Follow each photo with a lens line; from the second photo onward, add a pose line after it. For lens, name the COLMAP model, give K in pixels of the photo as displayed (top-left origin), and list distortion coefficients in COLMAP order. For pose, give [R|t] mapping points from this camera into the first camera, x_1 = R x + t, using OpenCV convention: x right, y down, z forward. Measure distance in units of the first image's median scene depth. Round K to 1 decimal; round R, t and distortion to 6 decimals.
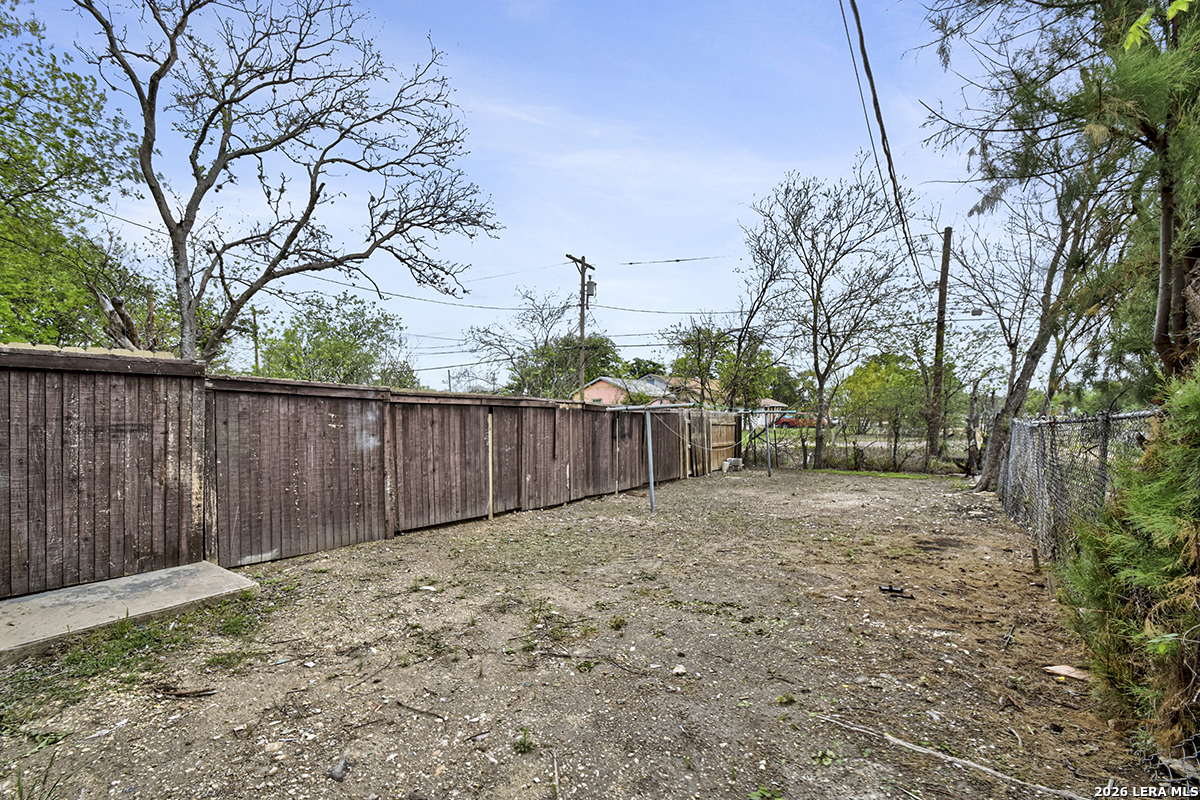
lens RADIAL K [[536.6, 0, 597.6], [0, 536.6, 426.1], [0, 0, 1]] dist [0.016175, -0.009176]
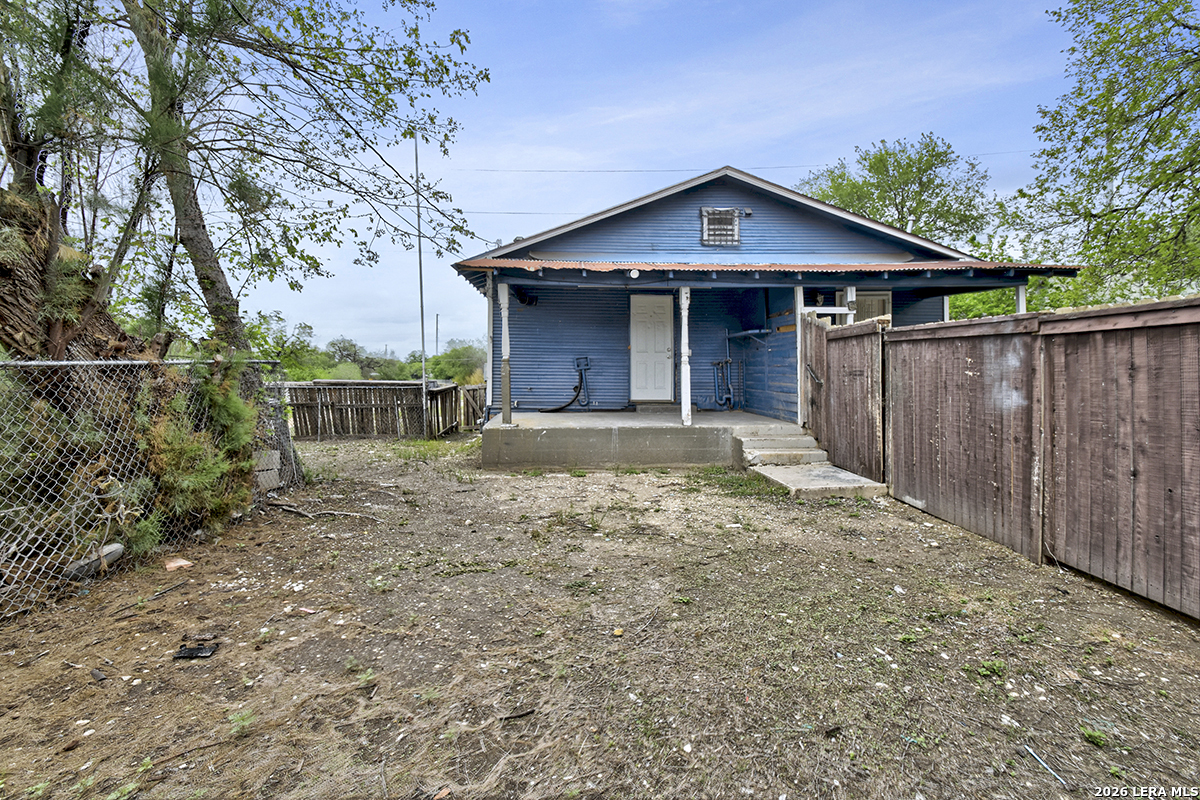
lens RADIAL K [[536.6, 0, 600.0], [0, 536.6, 398.0], [0, 0, 1]] dist [0.016175, -0.009176]
pose [[-0.809696, 0.033635, -0.585885, 0.379794], [-0.001143, 0.998264, 0.058890, -0.009811], [0.586849, 0.048352, -0.808252, 1.253275]]
